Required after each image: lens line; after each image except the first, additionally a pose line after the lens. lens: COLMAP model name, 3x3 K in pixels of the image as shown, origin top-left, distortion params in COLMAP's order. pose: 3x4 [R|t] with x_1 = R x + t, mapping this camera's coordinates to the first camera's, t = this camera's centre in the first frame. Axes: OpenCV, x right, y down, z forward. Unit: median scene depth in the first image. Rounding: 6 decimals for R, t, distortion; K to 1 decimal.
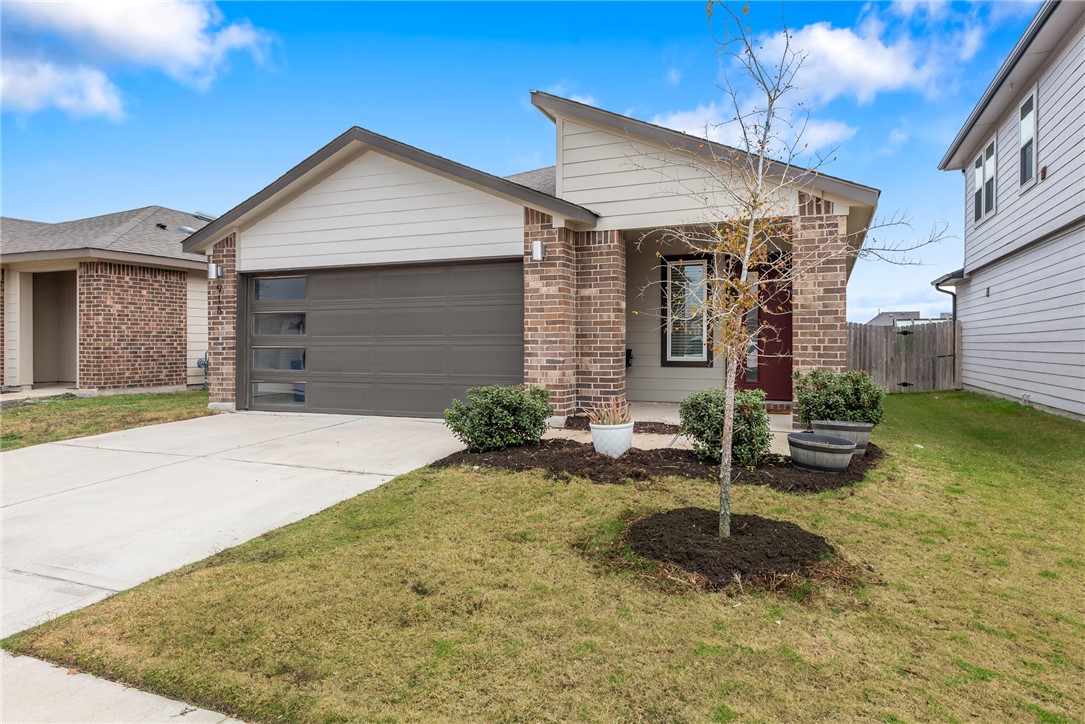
lens RADIAL K [[667.8, 0, 542.8], [0, 667.8, 340.9], [0, 0, 1]] dist [0.014820, 0.000572]
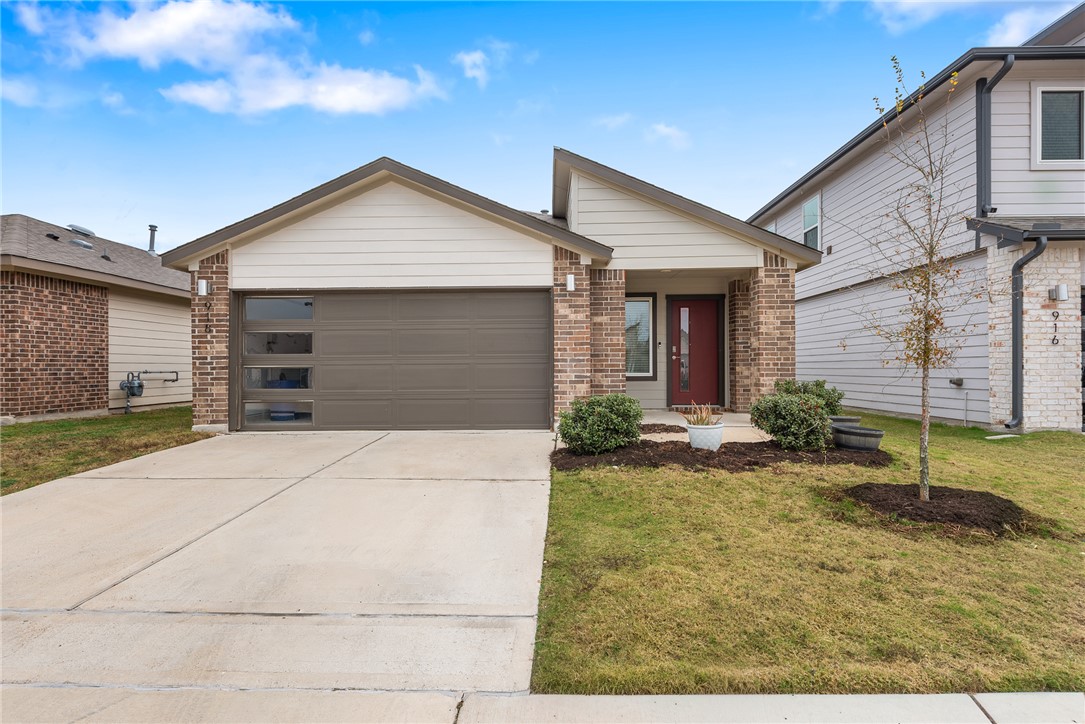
lens RADIAL K [[540.1, 0, 542.5], [0, 540.1, 362.0], [0, 0, 1]] dist [0.002607, -0.000045]
pose [[0.931909, -0.001022, 0.362690, -0.327293], [0.002581, 0.999989, -0.003815, 0.006709], [-0.362682, 0.004491, 0.931902, 0.105473]]
